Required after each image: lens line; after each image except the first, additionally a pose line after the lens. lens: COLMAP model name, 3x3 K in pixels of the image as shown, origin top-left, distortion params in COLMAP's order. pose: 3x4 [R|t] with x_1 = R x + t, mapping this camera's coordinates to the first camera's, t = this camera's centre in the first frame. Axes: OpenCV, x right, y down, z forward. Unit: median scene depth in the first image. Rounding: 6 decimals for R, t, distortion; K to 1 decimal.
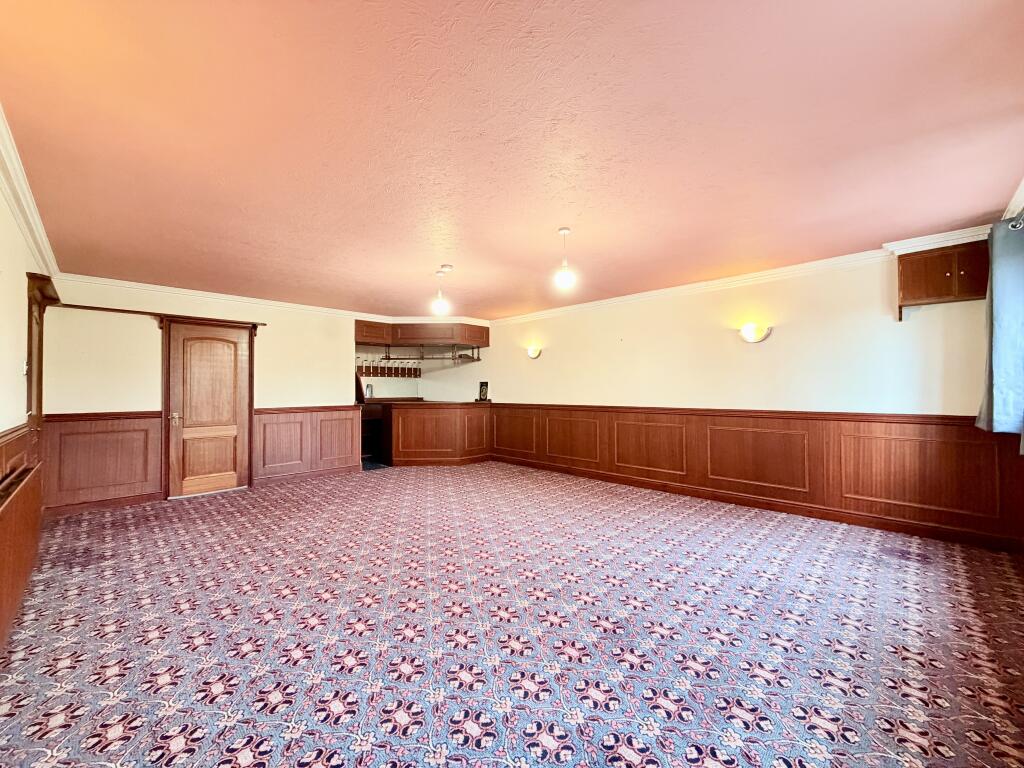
lens RADIAL K [[408.6, 0, 509.4], [0, 408.6, 383.8], [0, 0, 1]] dist [-0.000838, 0.000087]
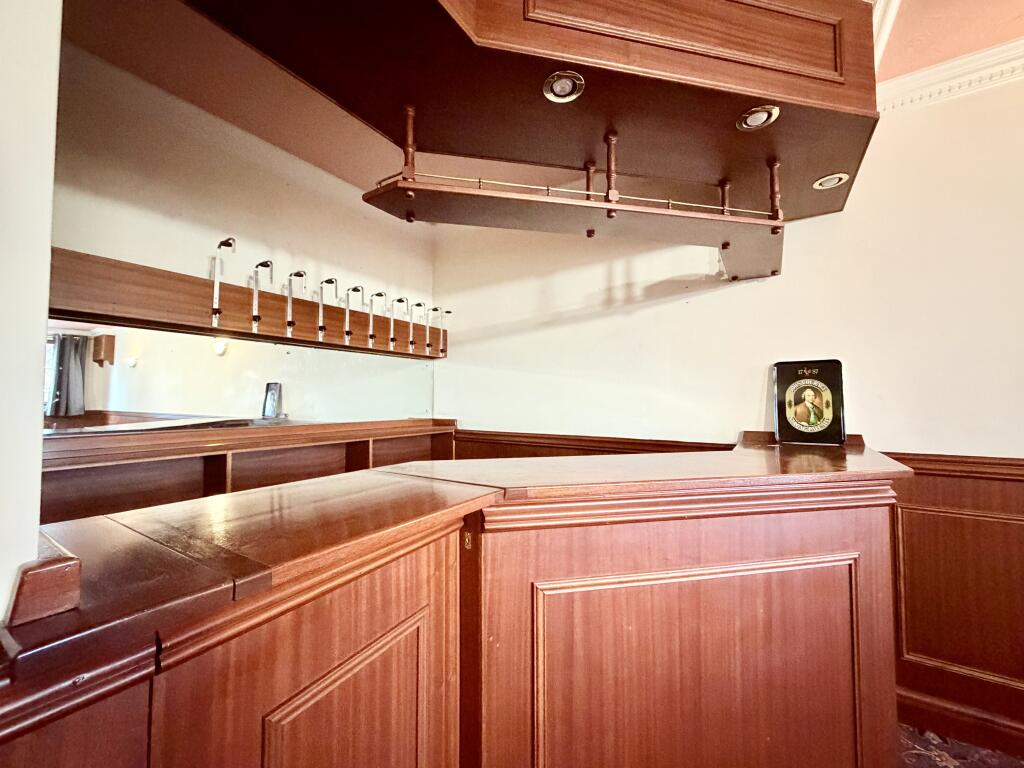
lens RADIAL K [[408.6, 0, 509.4], [0, 408.6, 383.8], [0, 0, 1]] dist [-0.000838, 0.000087]
pose [[0.979602, 0.013138, 0.200516, -0.287735], [-0.006807, 0.999457, -0.032235, 0.018691], [-0.200831, 0.030212, 0.979160, 0.827116]]
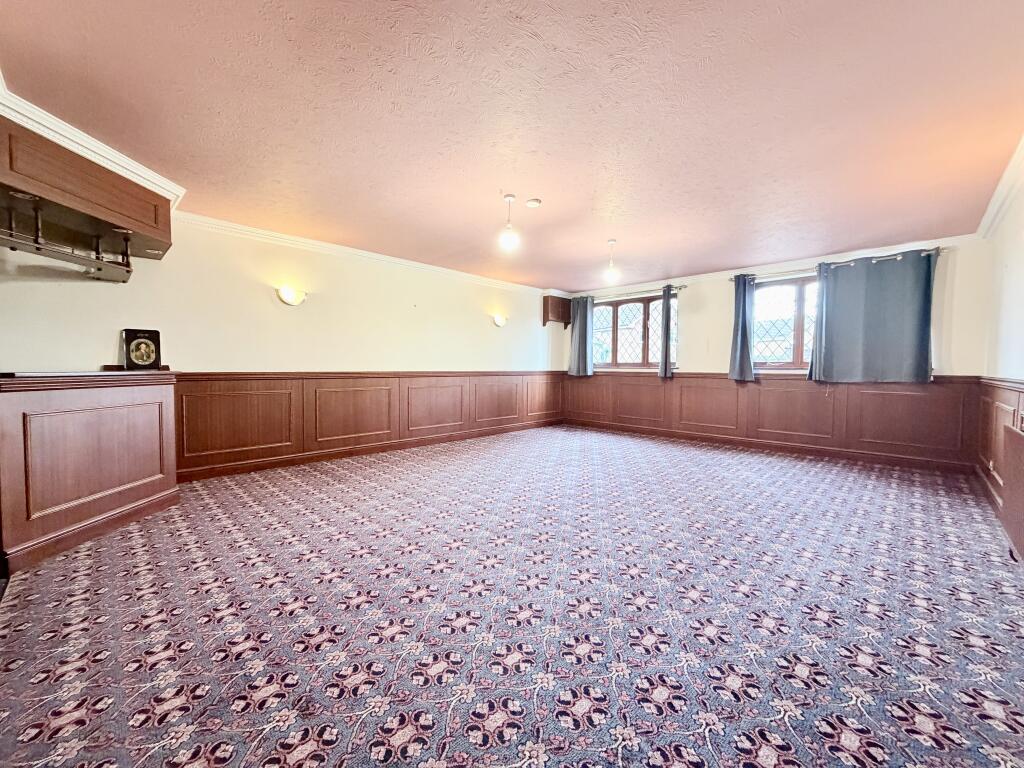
lens RADIAL K [[408.6, 0, 509.4], [0, 408.6, 383.8], [0, 0, 1]] dist [-0.000838, 0.000087]
pose [[0.000135, -0.034445, 0.999407, -0.560844], [-0.018991, 0.999226, 0.034441, 0.035779], [-0.999820, -0.018985, -0.000519, 0.584738]]
